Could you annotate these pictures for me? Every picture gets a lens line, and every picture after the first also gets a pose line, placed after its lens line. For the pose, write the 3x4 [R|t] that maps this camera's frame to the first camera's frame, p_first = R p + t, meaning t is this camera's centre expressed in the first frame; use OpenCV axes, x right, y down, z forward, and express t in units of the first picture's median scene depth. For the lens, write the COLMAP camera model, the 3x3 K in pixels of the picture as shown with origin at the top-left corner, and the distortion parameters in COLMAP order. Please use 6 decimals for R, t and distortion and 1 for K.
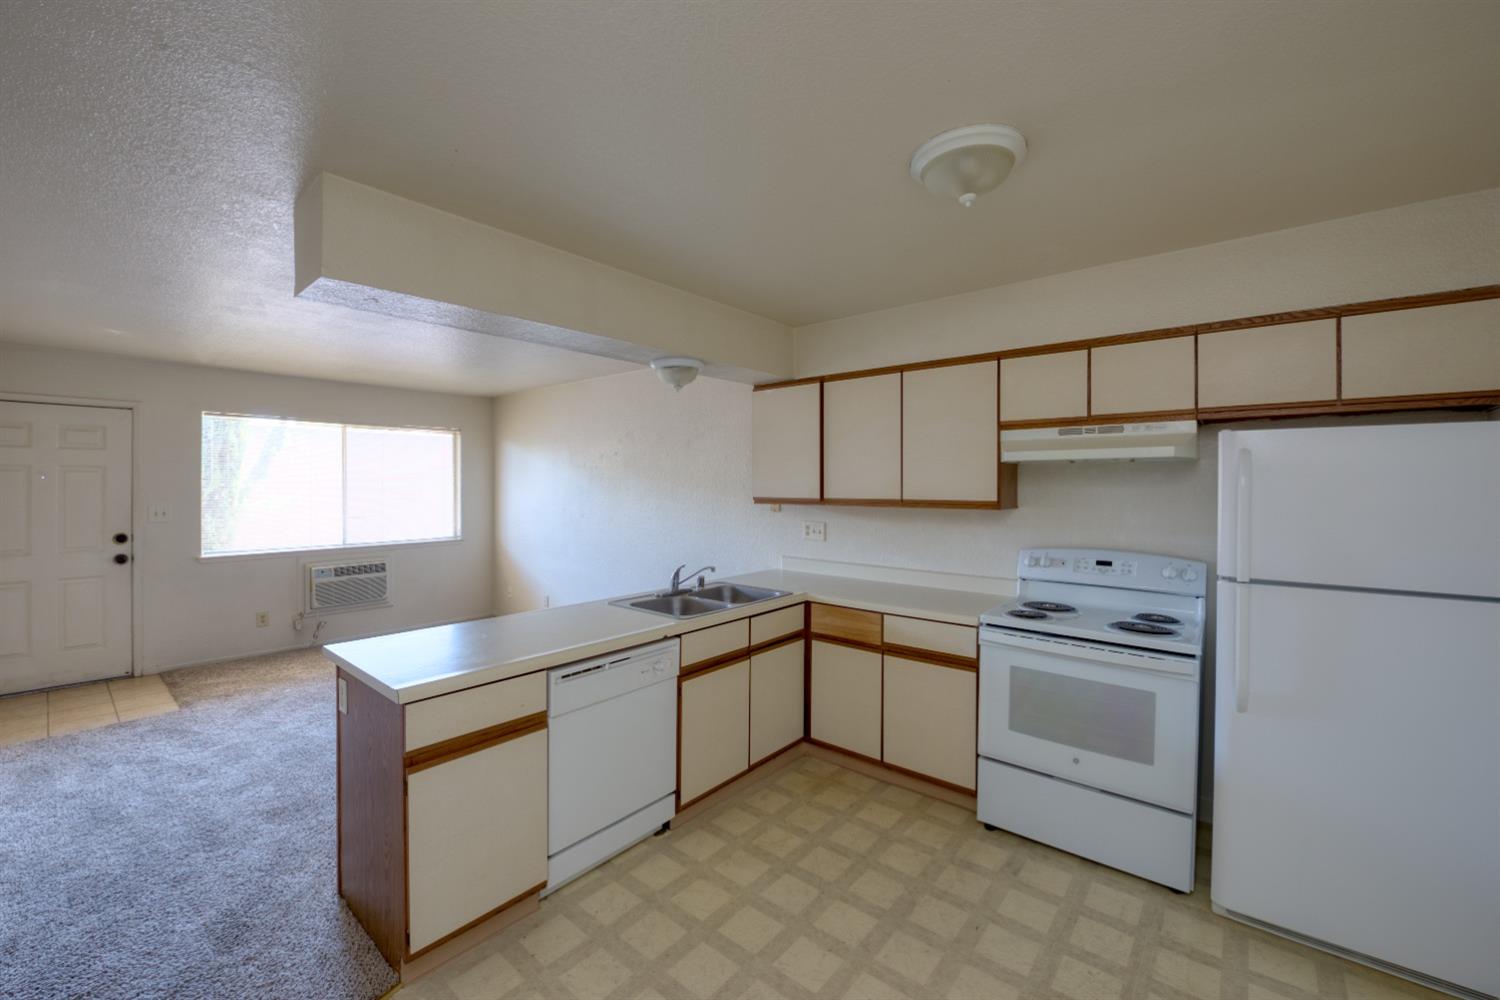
lens RADIAL K [[602.3, 0, 745.2], [0, 602.3, 486.1], [0, 0, 1]] dist [-0.021608, -0.000193]
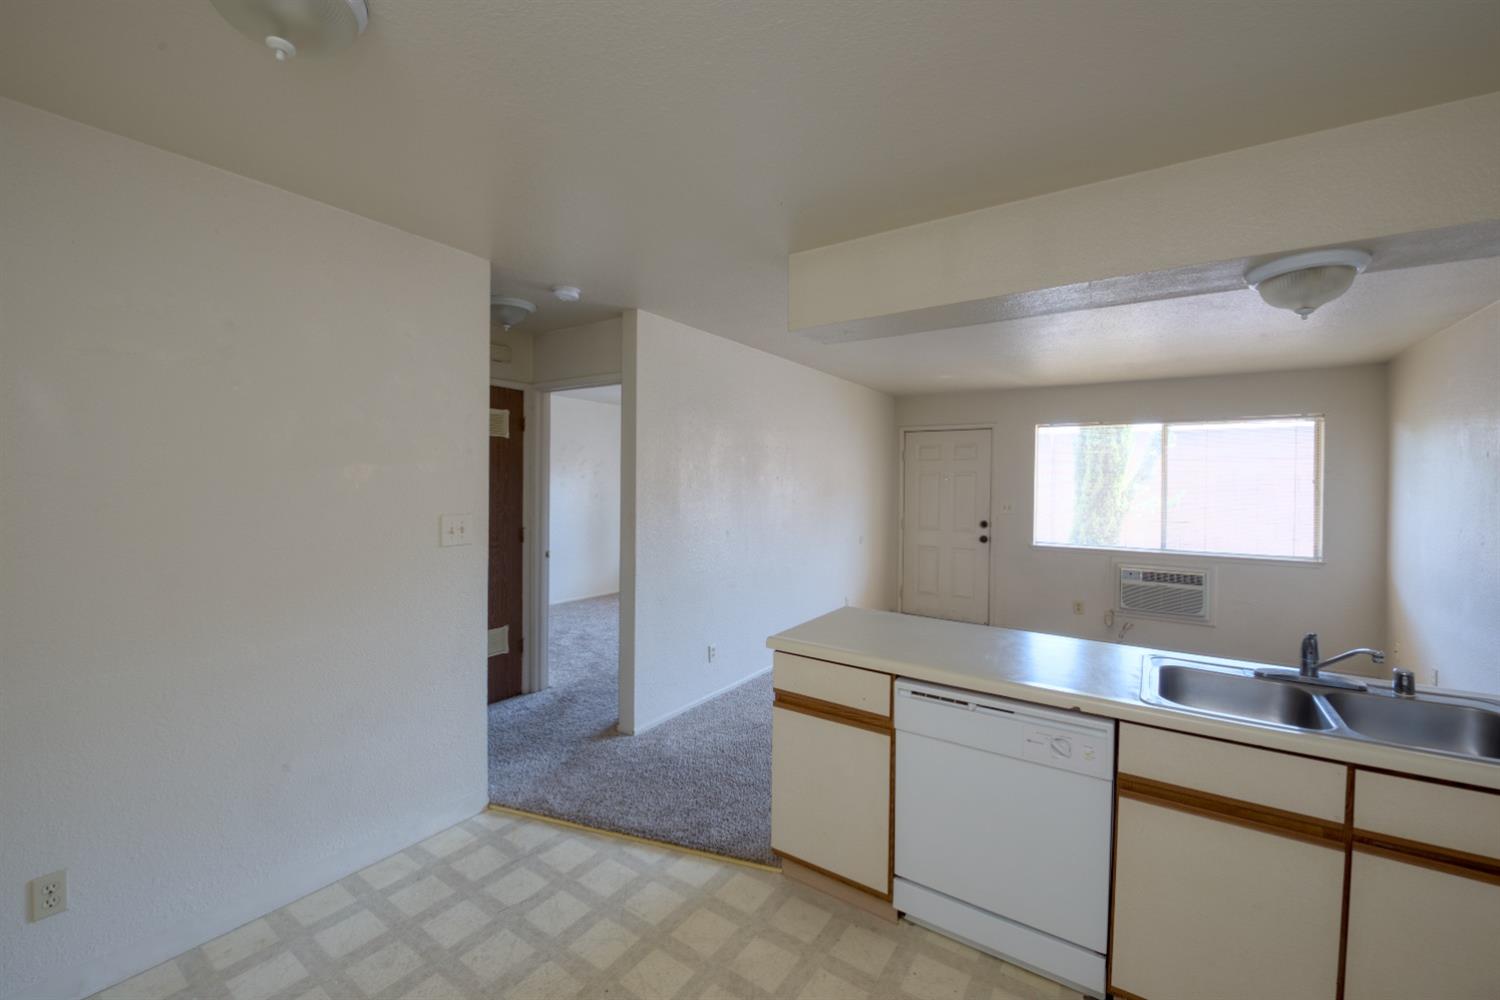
lens RADIAL K [[602.3, 0, 743.5], [0, 602.3, 490.9], [0, 0, 1]] dist [-0.021608, -0.000193]
pose [[0.089066, 0.013624, -0.995932, 0.275937], [-0.014317, 0.999821, 0.012397, 0.002762], [0.995923, 0.013154, 0.089246, 0.317138]]
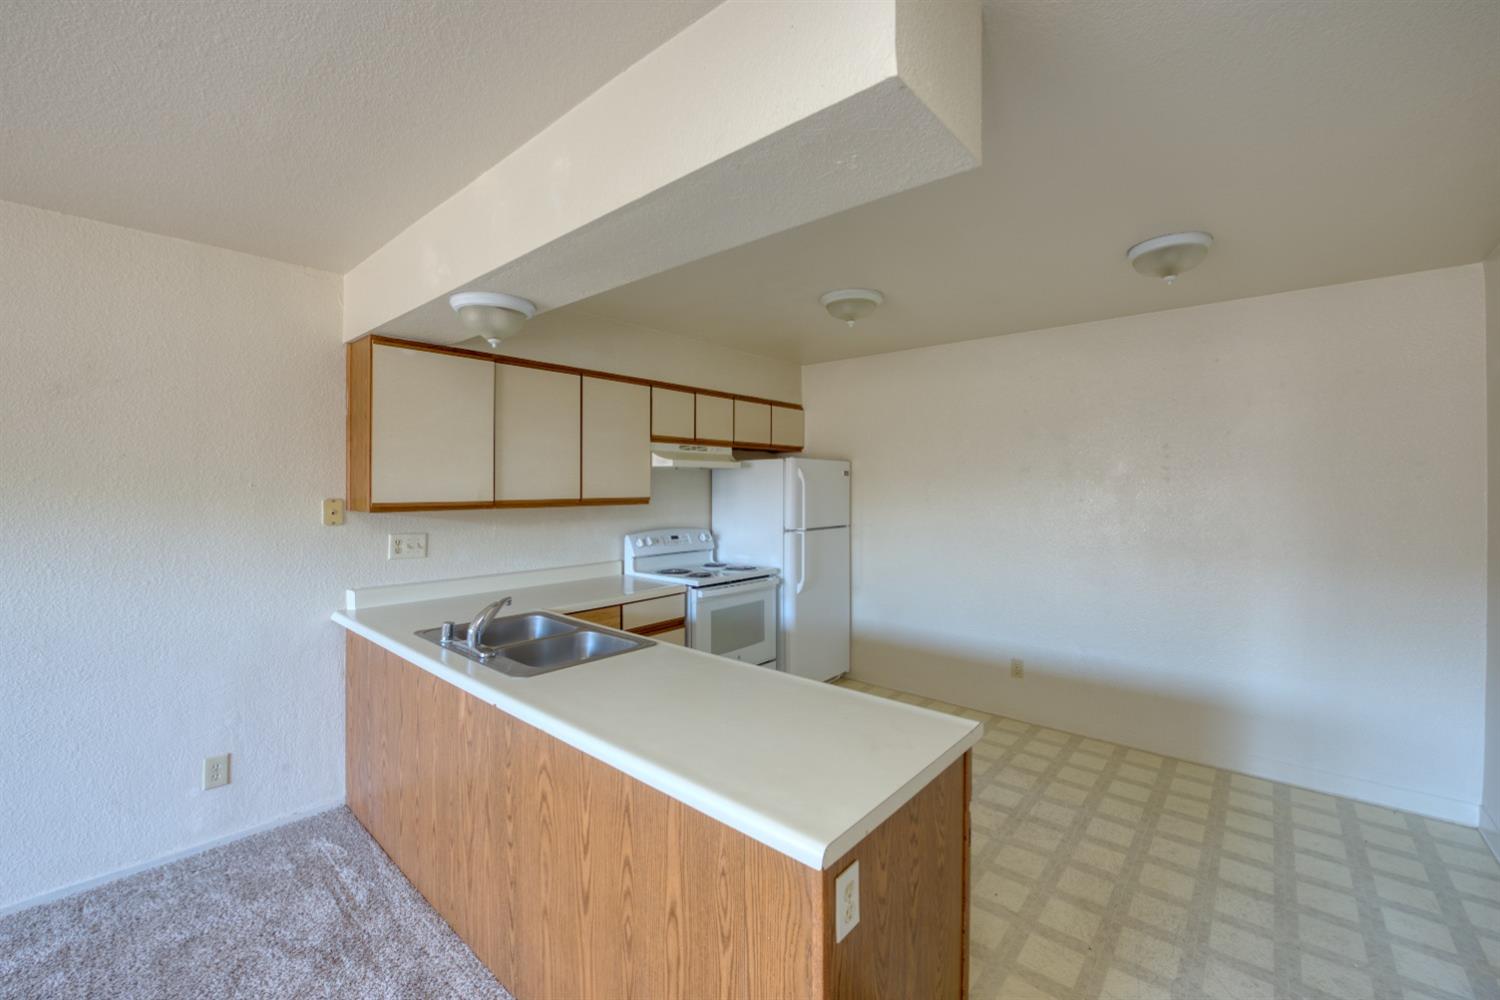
lens RADIAL K [[602.3, 0, 738.9], [0, 602.3, 485.4], [0, 0, 1]] dist [-0.021608, -0.000193]
pose [[0.029276, -0.003388, 0.999566, -0.553522], [0.001875, 0.999993, 0.003335, -0.002557], [-0.999570, 0.001777, 0.029282, 0.502074]]
